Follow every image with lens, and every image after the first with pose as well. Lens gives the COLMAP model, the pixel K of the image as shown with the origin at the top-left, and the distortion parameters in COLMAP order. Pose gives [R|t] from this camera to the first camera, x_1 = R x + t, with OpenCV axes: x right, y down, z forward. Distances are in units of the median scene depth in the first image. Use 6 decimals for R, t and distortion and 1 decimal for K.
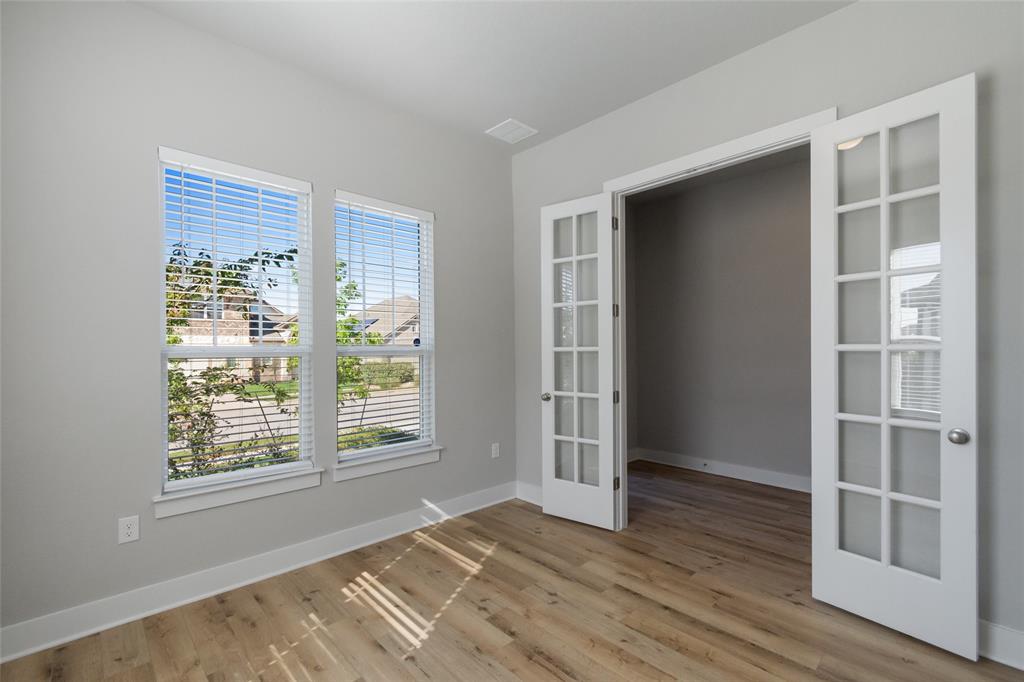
lens RADIAL K [[457.3, 0, 508.8], [0, 457.3, 353.4], [0, 0, 1]] dist [0.002588, -0.000241]
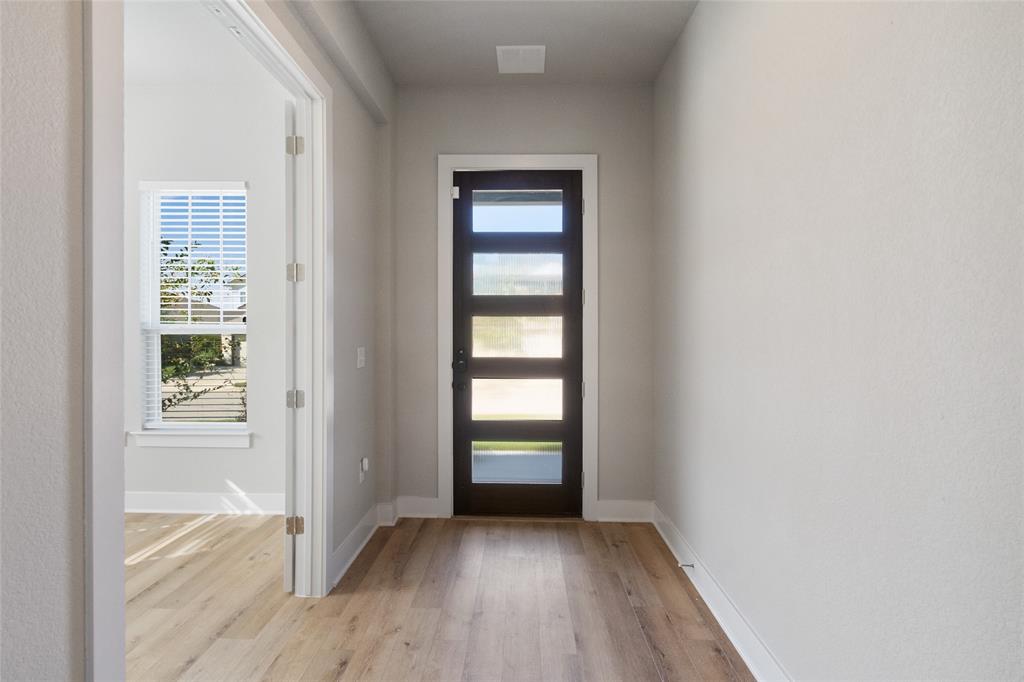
lens RADIAL K [[495.3, 0, 512.0], [0, 495.3, 341.0], [0, 0, 1]] dist [0.000259, -0.000112]
pose [[0.706783, 0.027791, -0.706884, 1.013137], [-0.019967, 0.999614, 0.019335, -0.013595], [0.707149, 0.000449, 0.707065, 0.729387]]
